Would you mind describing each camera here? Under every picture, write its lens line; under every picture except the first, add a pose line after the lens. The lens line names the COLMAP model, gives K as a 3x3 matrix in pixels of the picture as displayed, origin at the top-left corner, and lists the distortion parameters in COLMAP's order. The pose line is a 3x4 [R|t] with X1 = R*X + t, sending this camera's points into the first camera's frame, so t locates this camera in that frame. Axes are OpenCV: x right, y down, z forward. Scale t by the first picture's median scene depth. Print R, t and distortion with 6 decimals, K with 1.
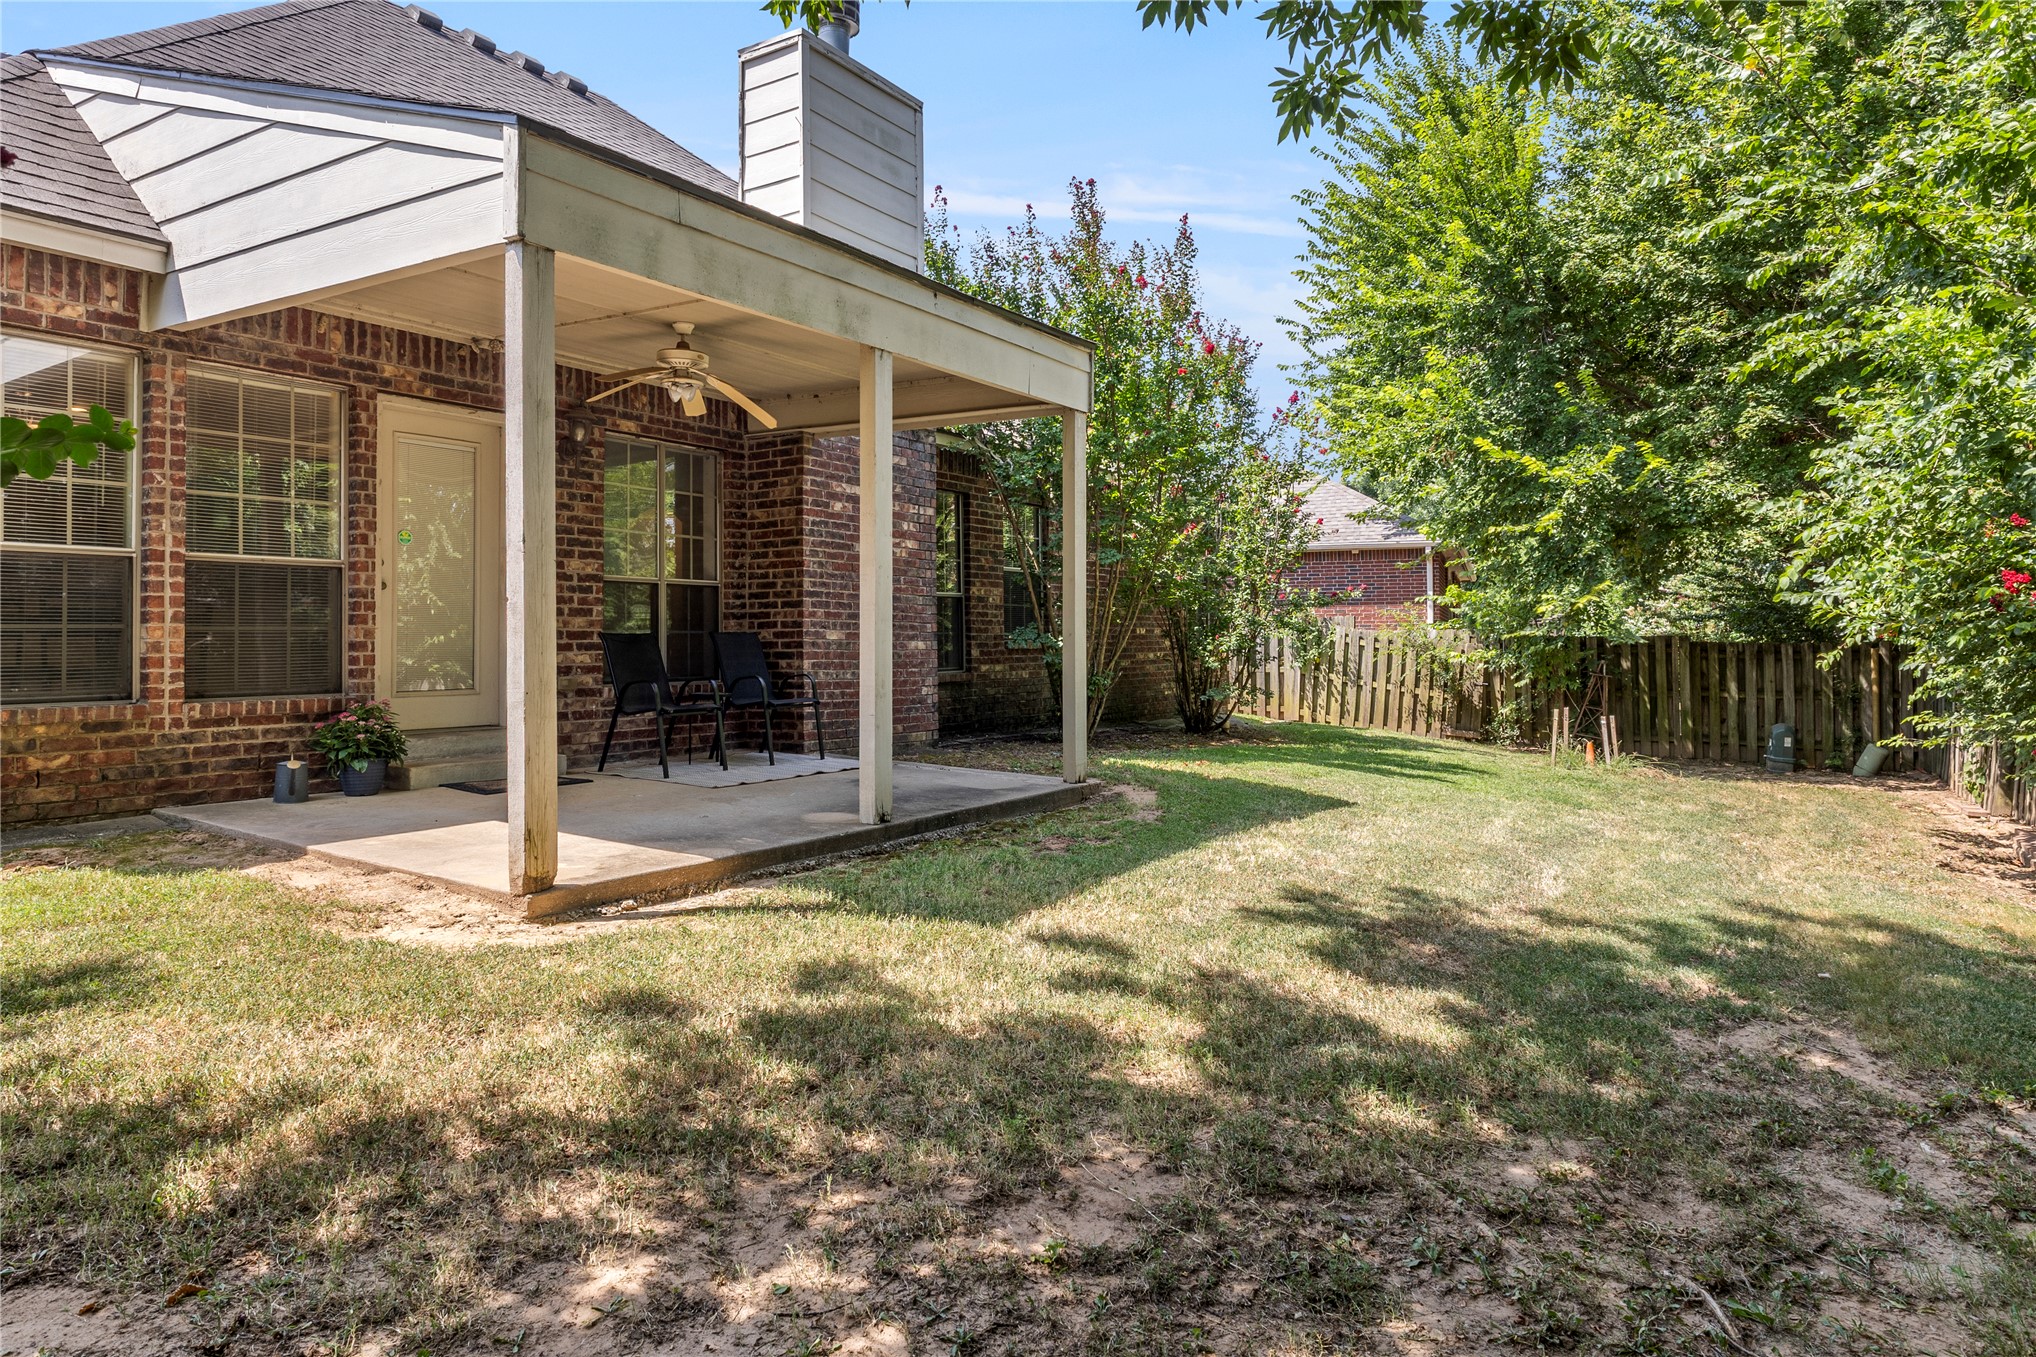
lens RADIAL K [[1247.5, 0, 1014.8], [0, 1247.5, 632.3], [0, 0, 1]] dist [-0.007345, 0.000391]
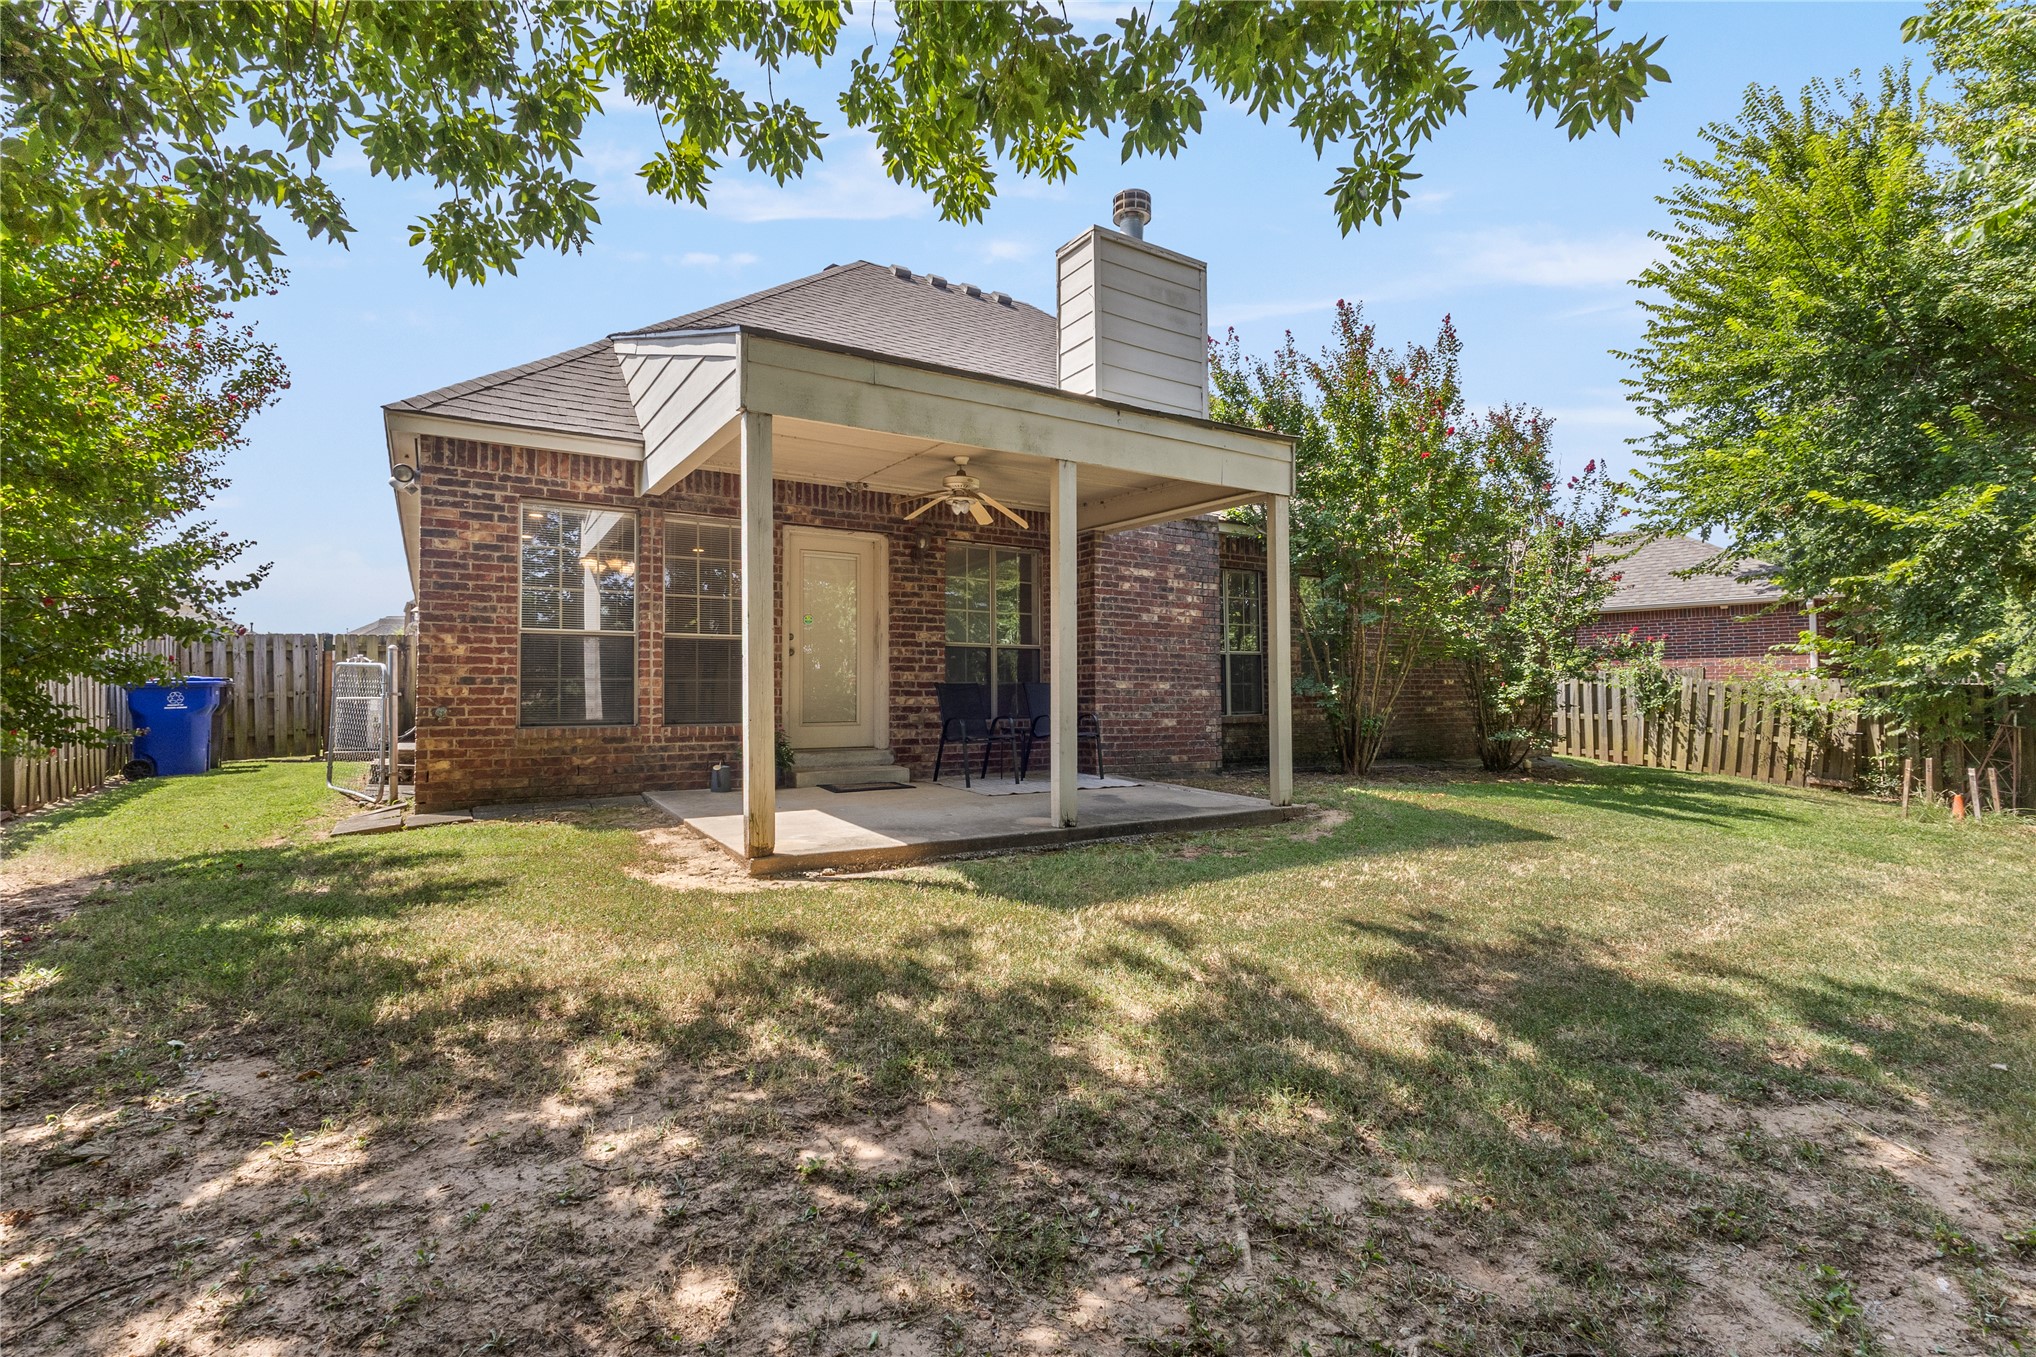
lens RADIAL K [[934.7, 0, 1018.9], [0, 934.7, 686.4], [0, 0, 1]] dist [0.002918, 0.000746]
pose [[0.905477, -0.005132, -0.424365, 0.198662], [0.004196, 0.999986, -0.003140, 0.007918], [0.424375, 0.001063, 0.905486, 0.078492]]
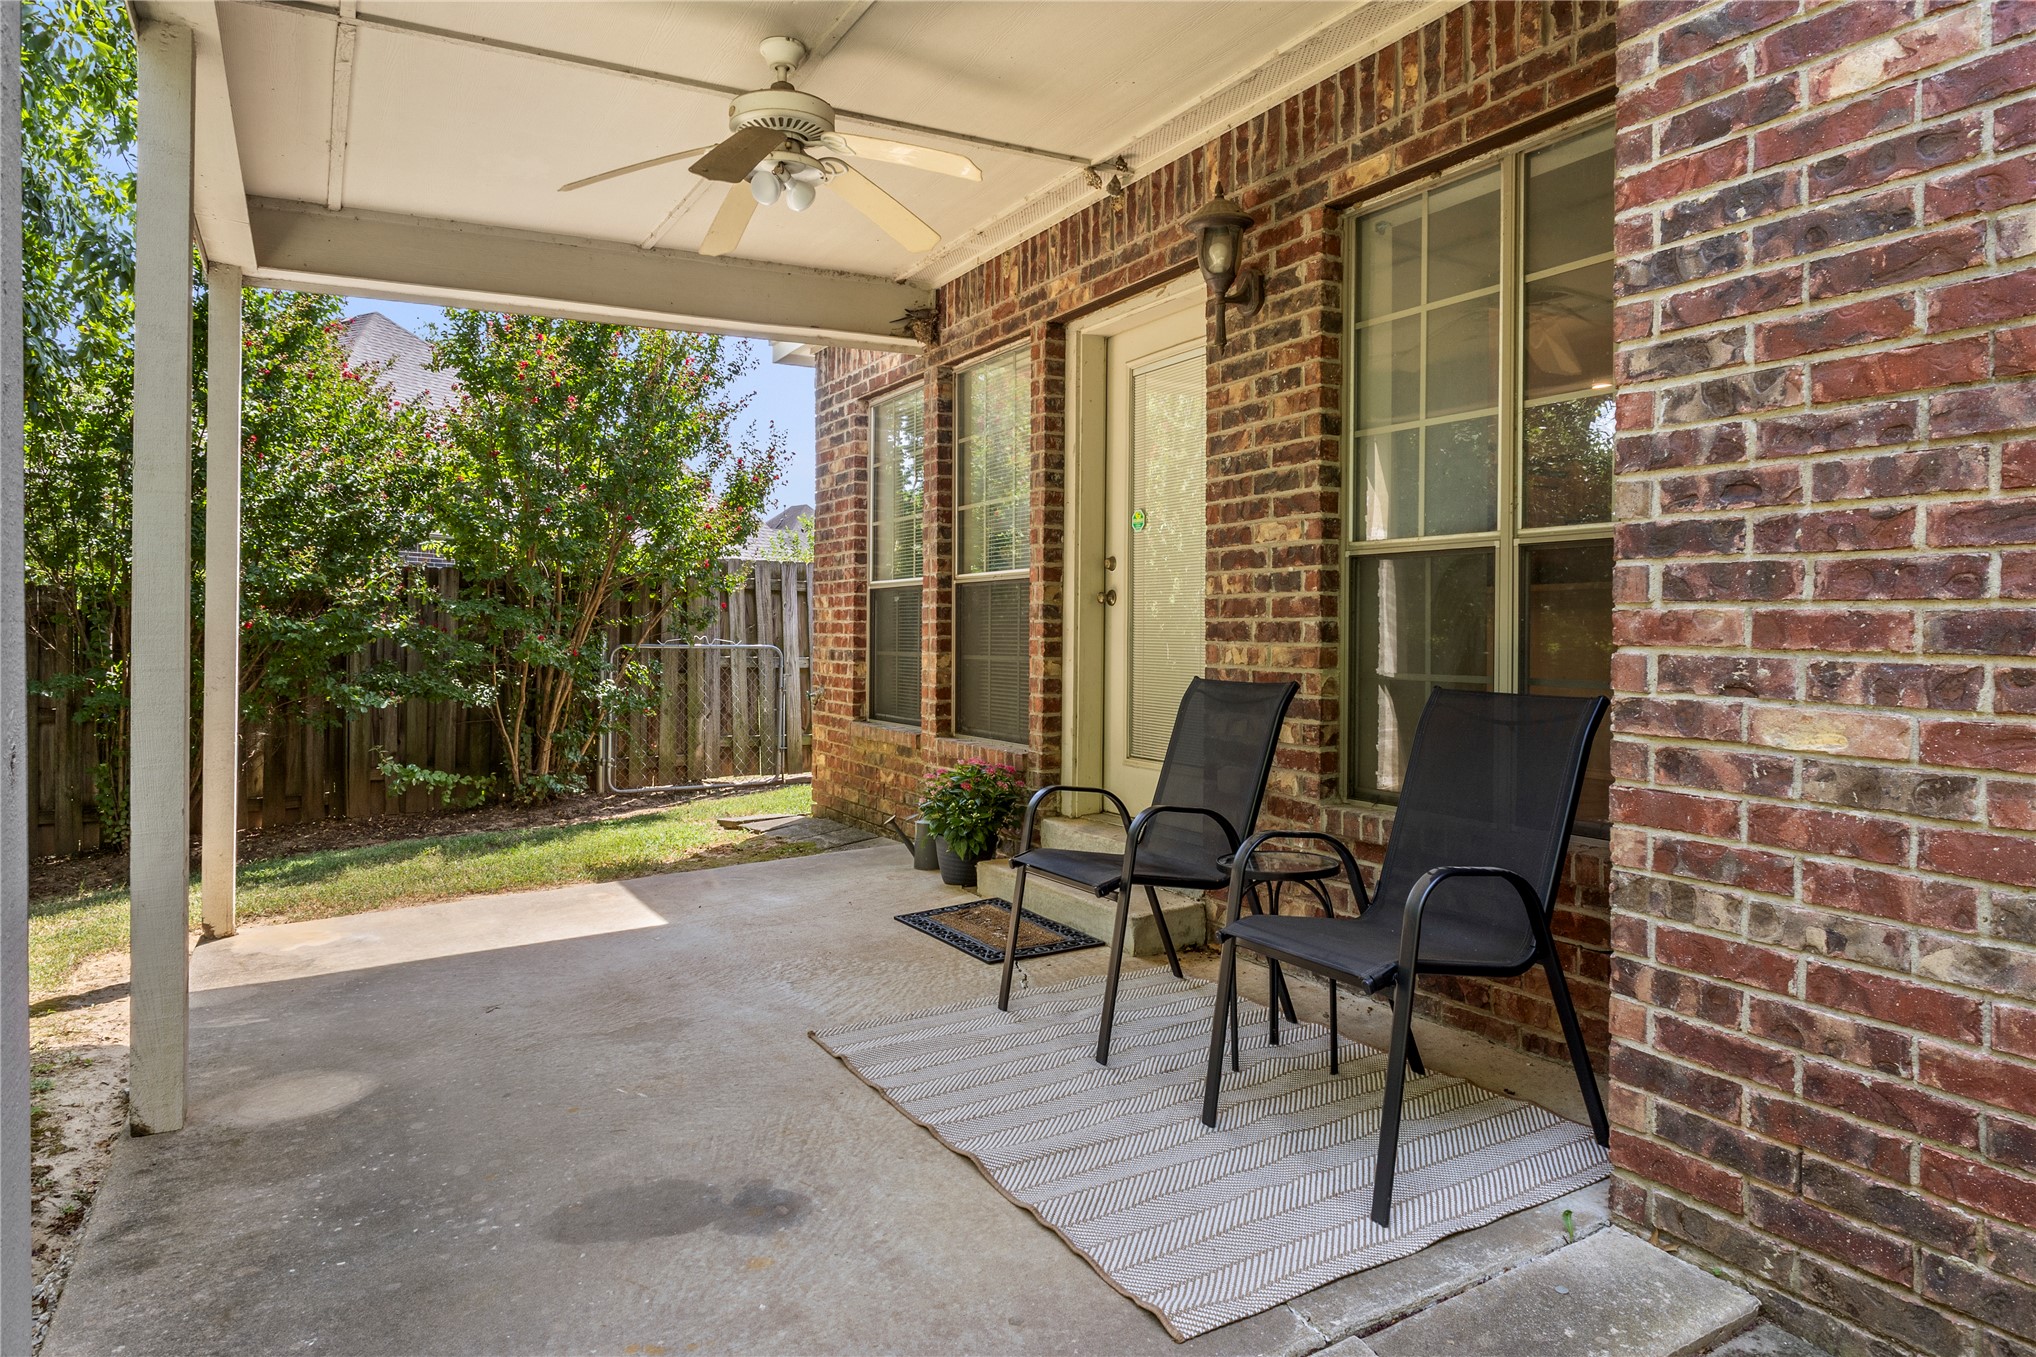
lens RADIAL K [[1247.5, 0, 1028.0], [0, 1247.5, 627.5], [0, 0, 1]] dist [-0.007345, 0.000391]
pose [[-0.460858, -0.003731, -0.887466, 0.102931], [0.001733, 0.999985, -0.005104, -0.015603], [0.887472, -0.003890, -0.460845, 1.133990]]
